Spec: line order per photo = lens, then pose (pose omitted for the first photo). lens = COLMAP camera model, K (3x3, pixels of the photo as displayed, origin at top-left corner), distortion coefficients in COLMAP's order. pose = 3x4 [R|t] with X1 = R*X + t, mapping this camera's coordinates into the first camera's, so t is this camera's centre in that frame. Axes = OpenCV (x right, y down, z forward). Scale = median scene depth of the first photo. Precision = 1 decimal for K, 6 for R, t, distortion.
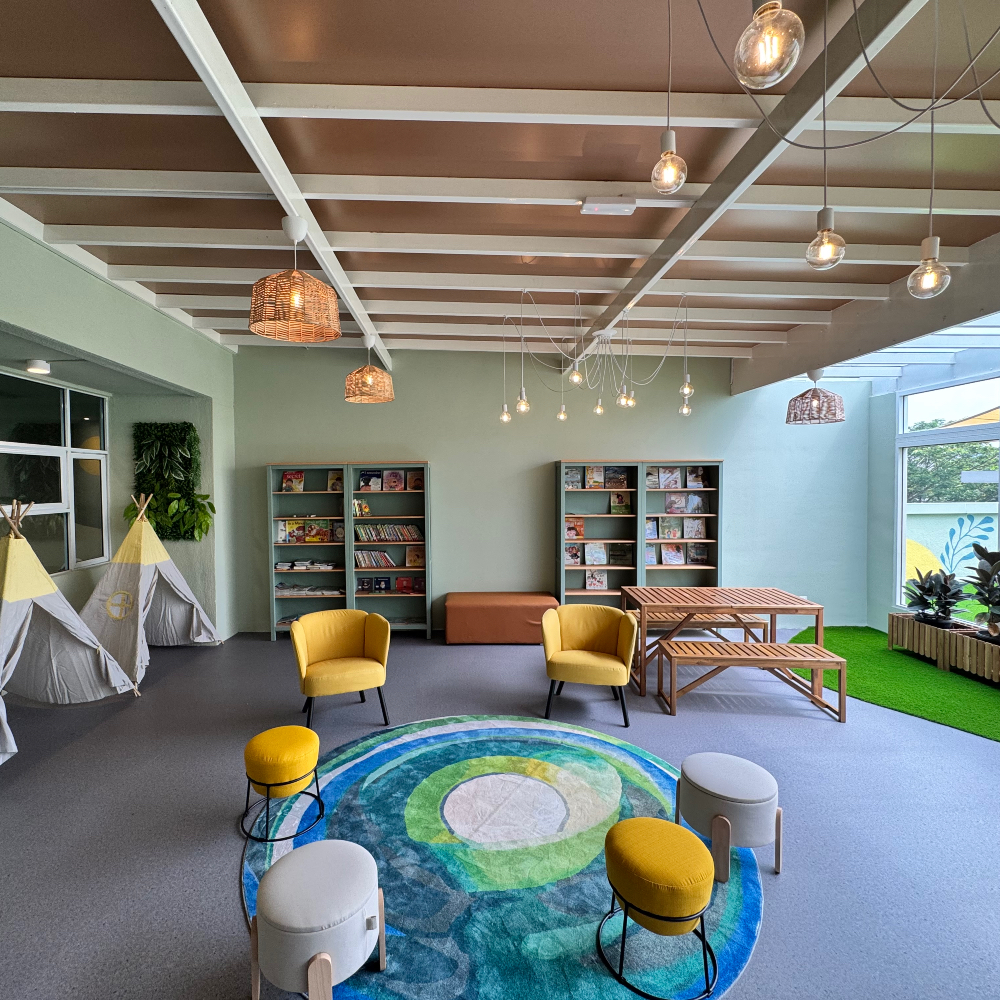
lens RADIAL K [[553.8, 0, 498.2], [0, 553.8, 504.3], [0, 0, 1]] dist [-0.001821, -0.001952]
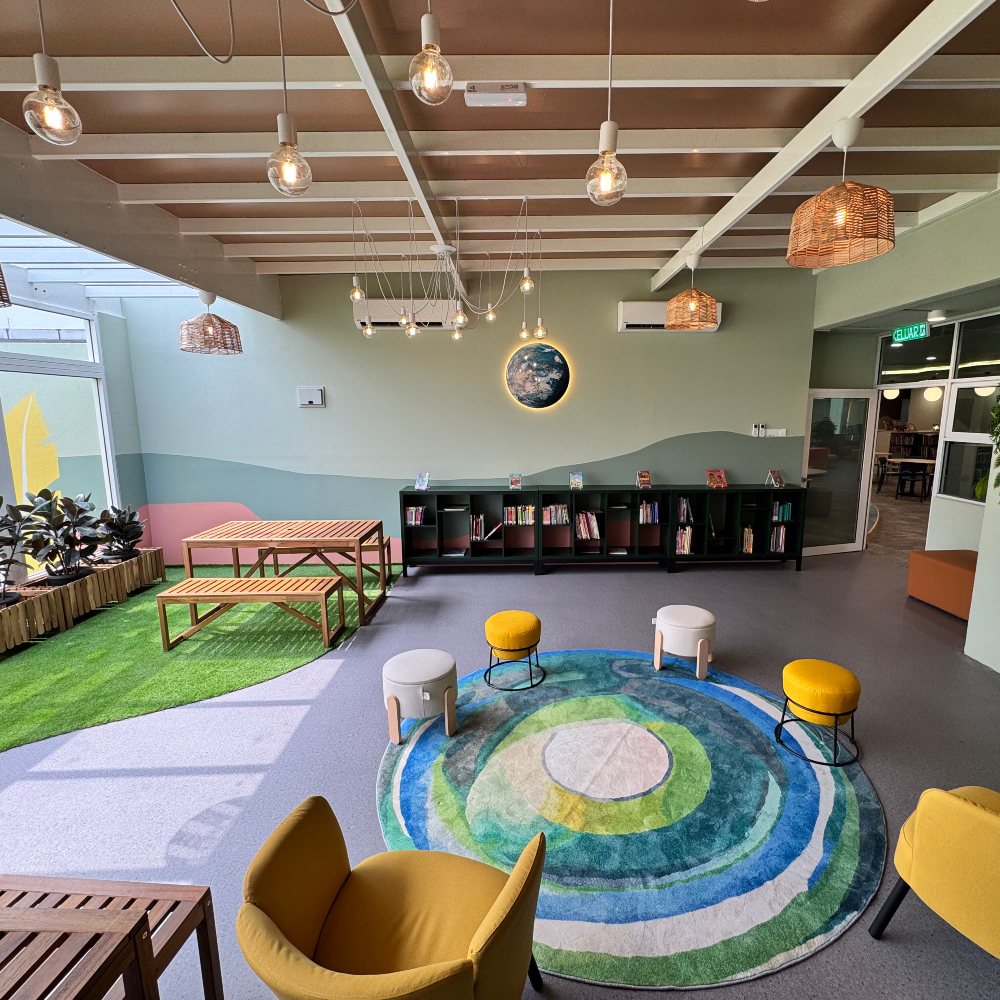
lens RADIAL K [[553.8, 0, 498.2], [0, 553.8, 504.3], [0, 0, 1]] dist [-0.001821, -0.001952]
pose [[-0.995419, -0.009839, 0.095105, 0.108429], [0.009325, 0.979960, 0.198978, -0.089833], [-0.095157, 0.198953, -0.975378, 1.781767]]
